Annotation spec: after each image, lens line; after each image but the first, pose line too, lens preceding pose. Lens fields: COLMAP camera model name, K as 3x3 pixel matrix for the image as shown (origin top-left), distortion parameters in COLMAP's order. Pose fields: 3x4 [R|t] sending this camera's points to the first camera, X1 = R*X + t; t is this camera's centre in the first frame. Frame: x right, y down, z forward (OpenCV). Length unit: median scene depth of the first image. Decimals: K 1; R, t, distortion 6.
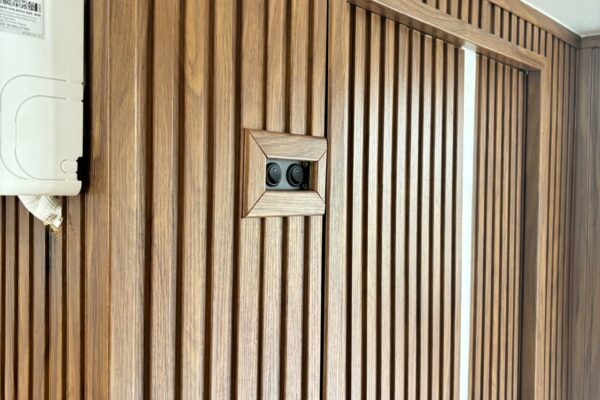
lens RADIAL K [[599.0, 0, 299.2], [0, 599.0, 207.1], [0, 0, 1]] dist [0.113690, -0.284969]
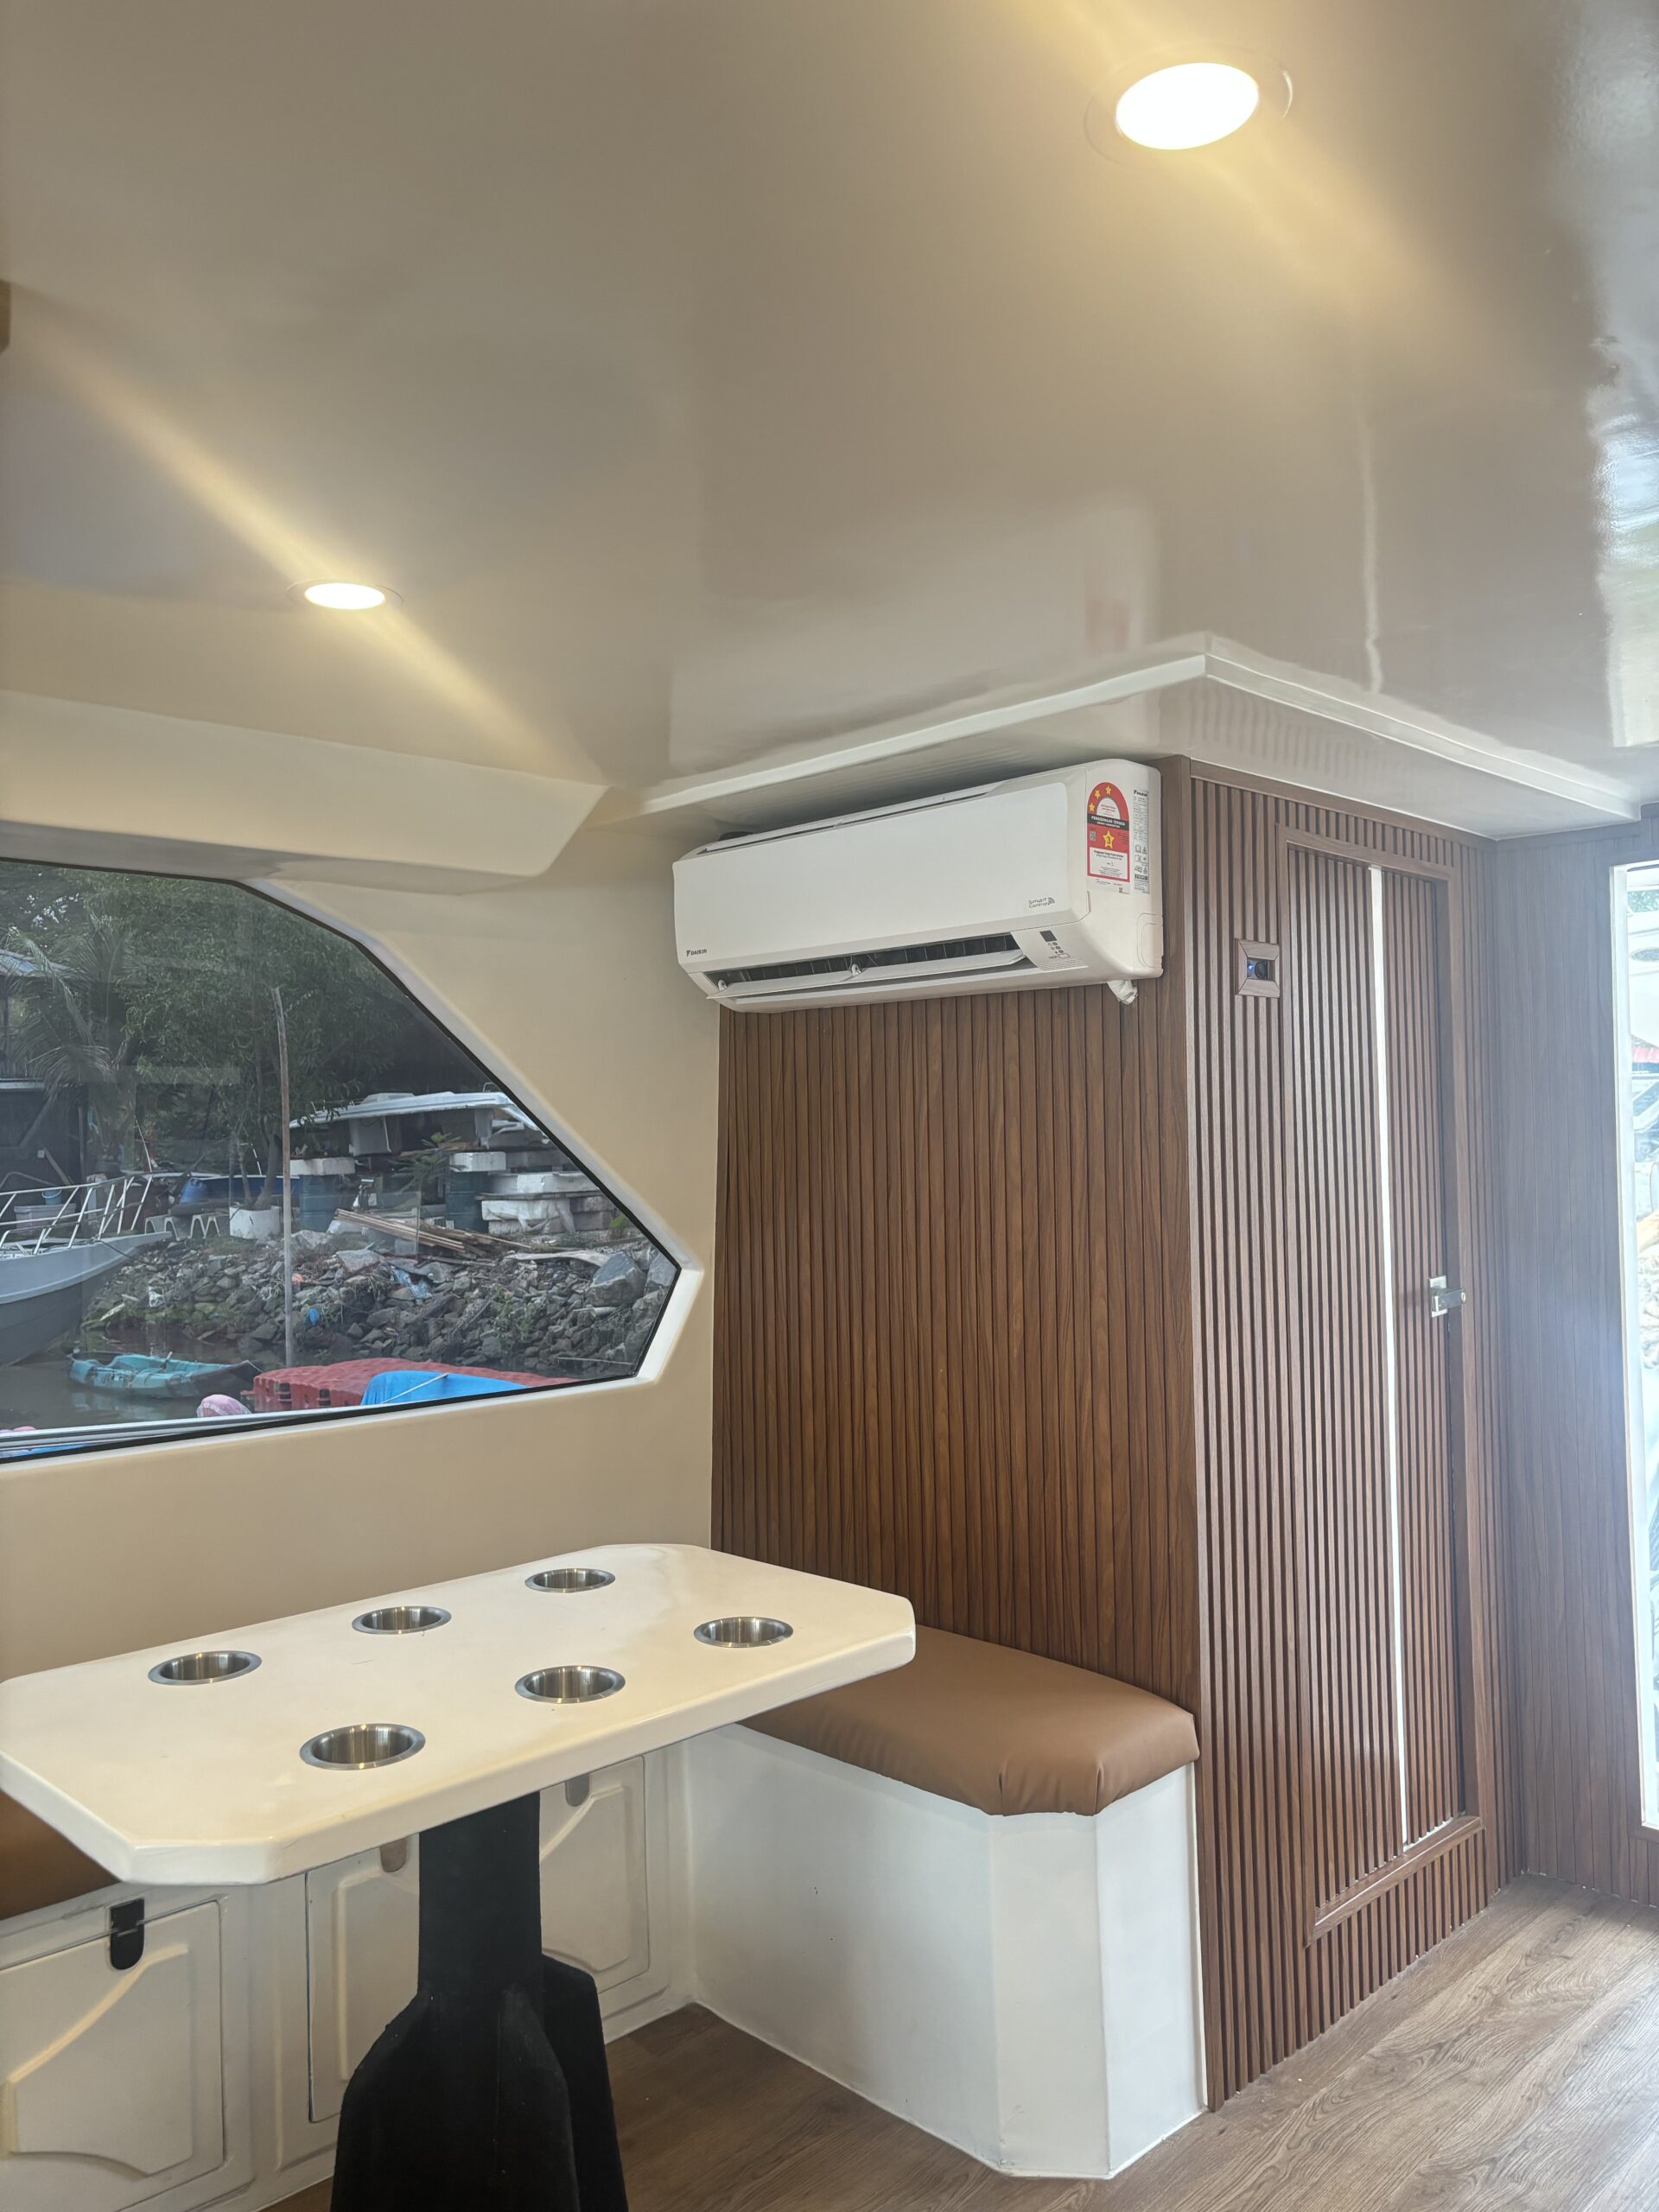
lens RADIAL K [[1669.1, 0, 817.4], [0, 1669.1, 1112.1], [0, 0, 1]] dist [0.033615, -0.061431]
pose [[0.997714, -0.035479, -0.057518, -0.892075], [0.031670, 0.997328, -0.065837, 0.545580], [0.059700, 0.063865, 0.996171, -3.221027]]
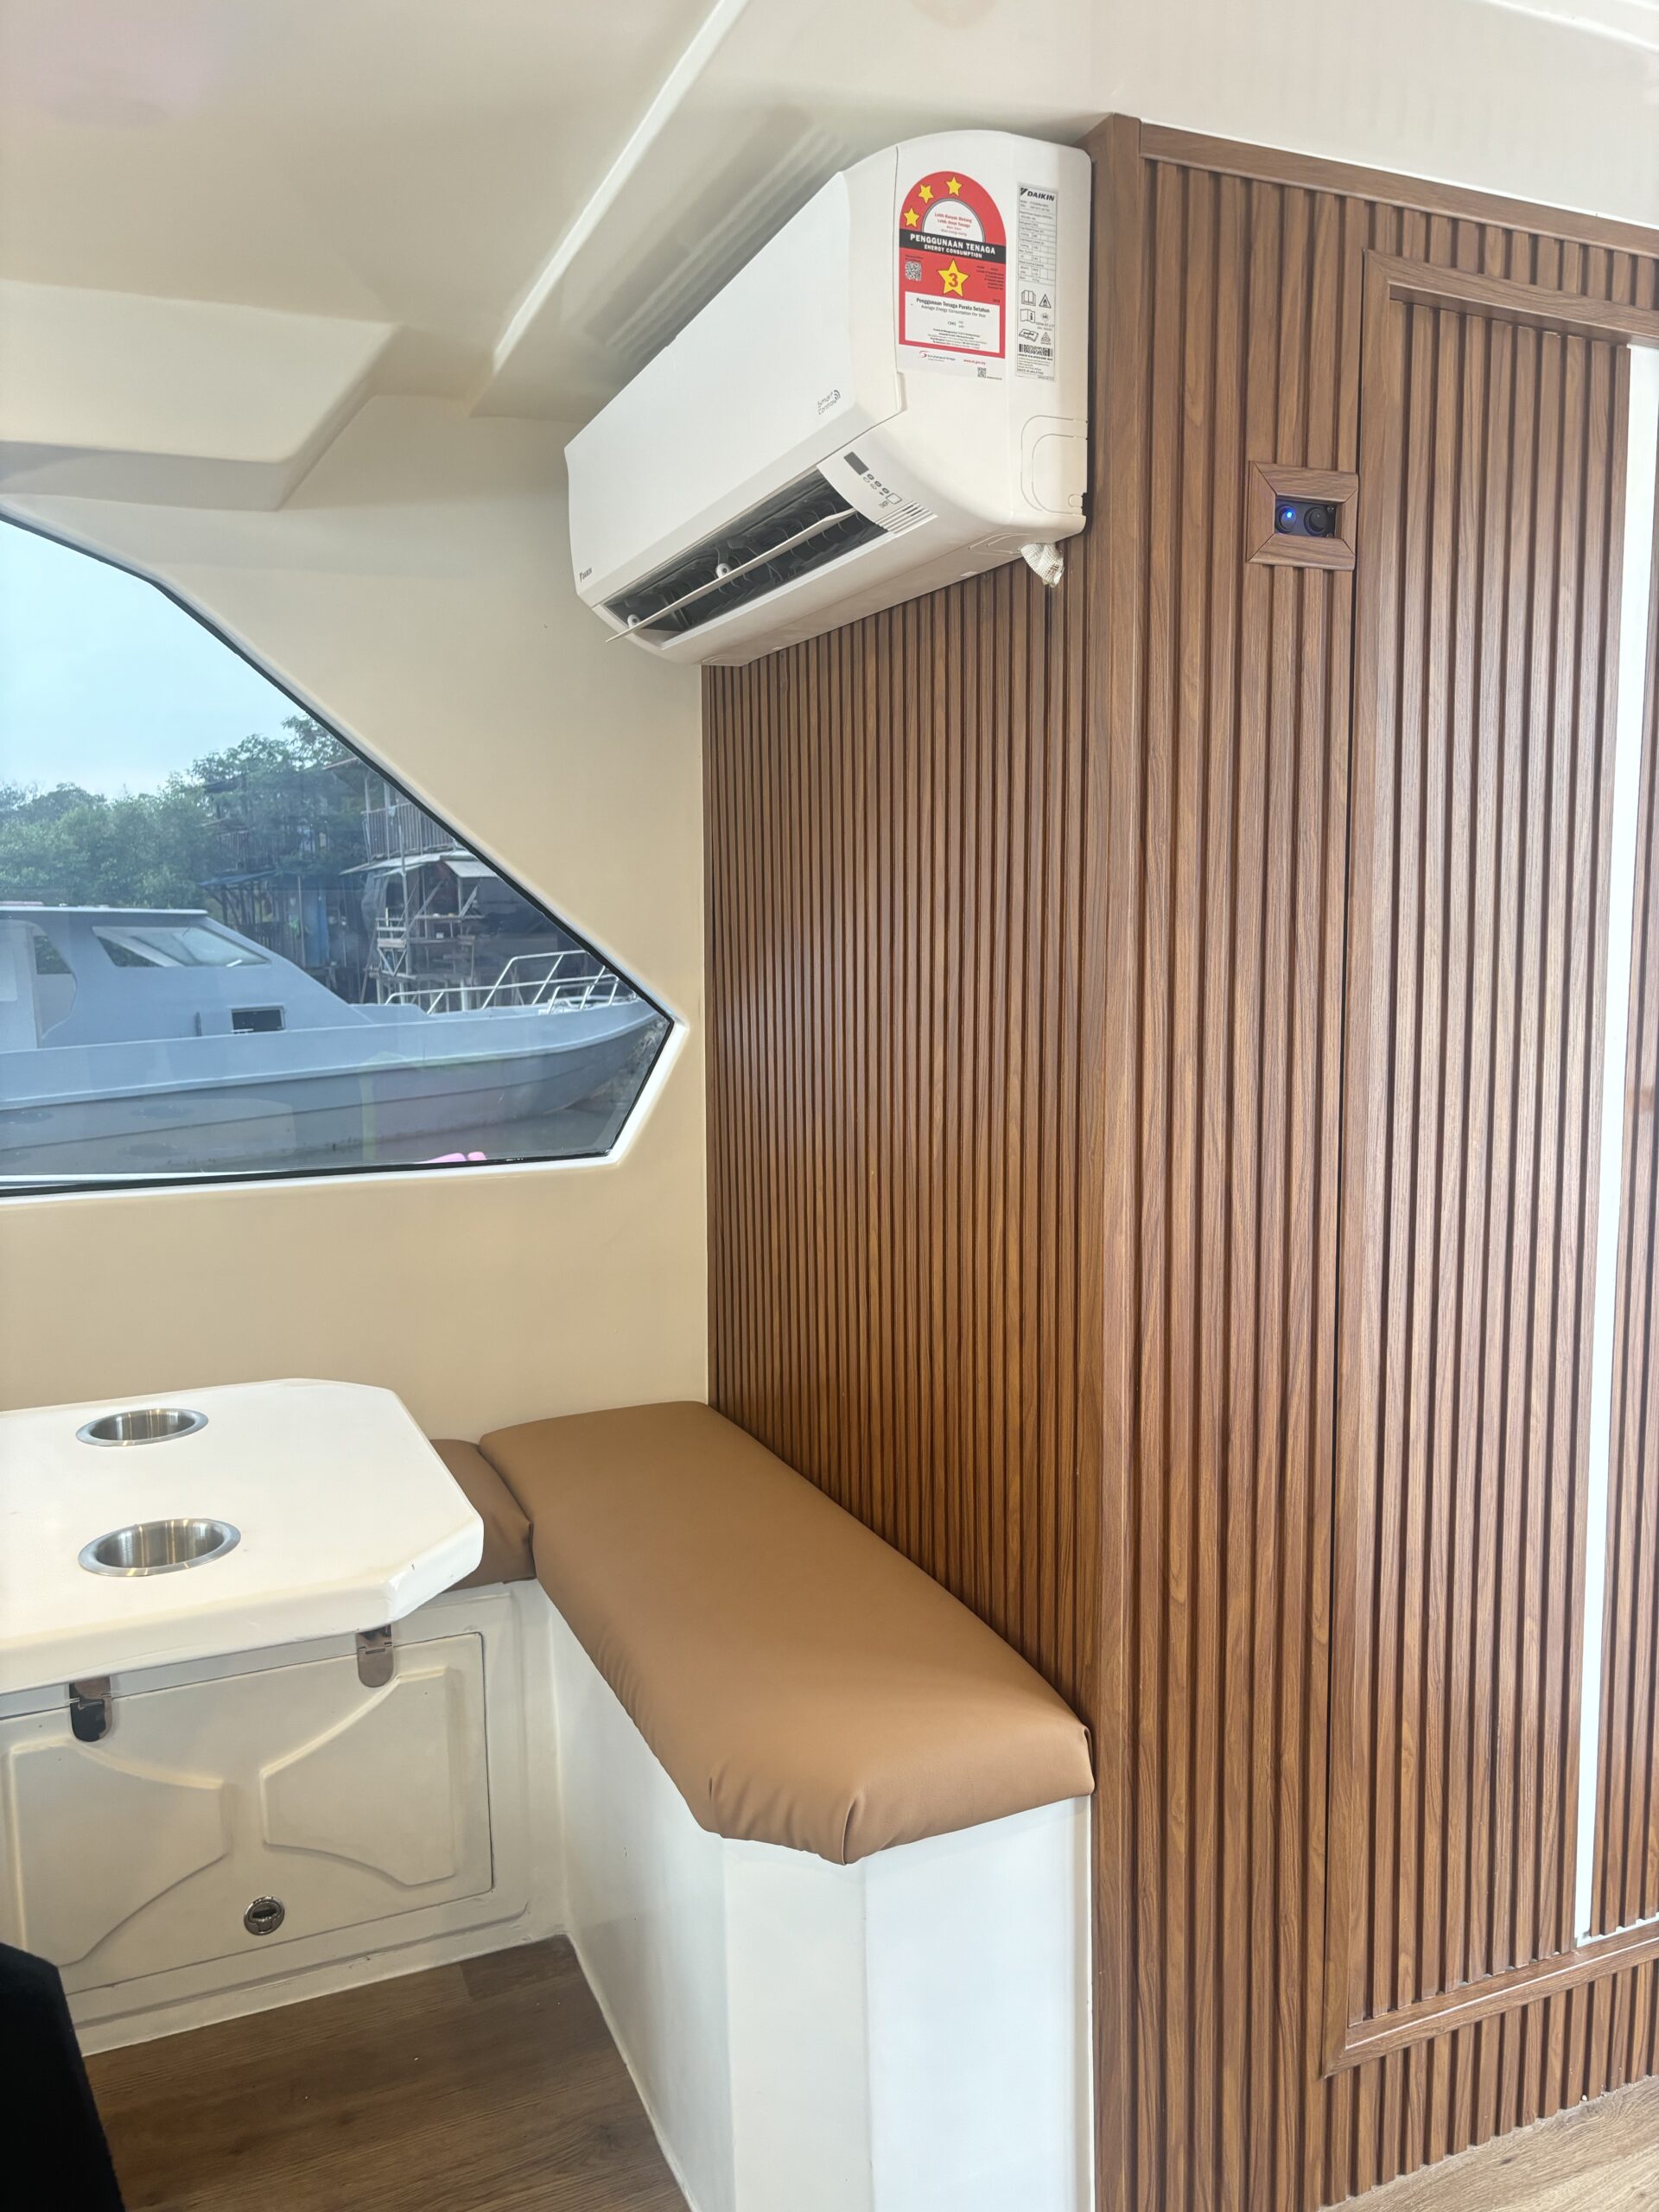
lens RADIAL K [[1655.3, 0, 833.0], [0, 1655.3, 1130.3], [0, 0, 1]] dist [0.054929, -0.074913]
pose [[0.913269, 0.022243, -0.406750, 0.359125], [0.008435, 0.997261, 0.073474, 0.645486], [0.407270, -0.070532, 0.910580, -1.531868]]
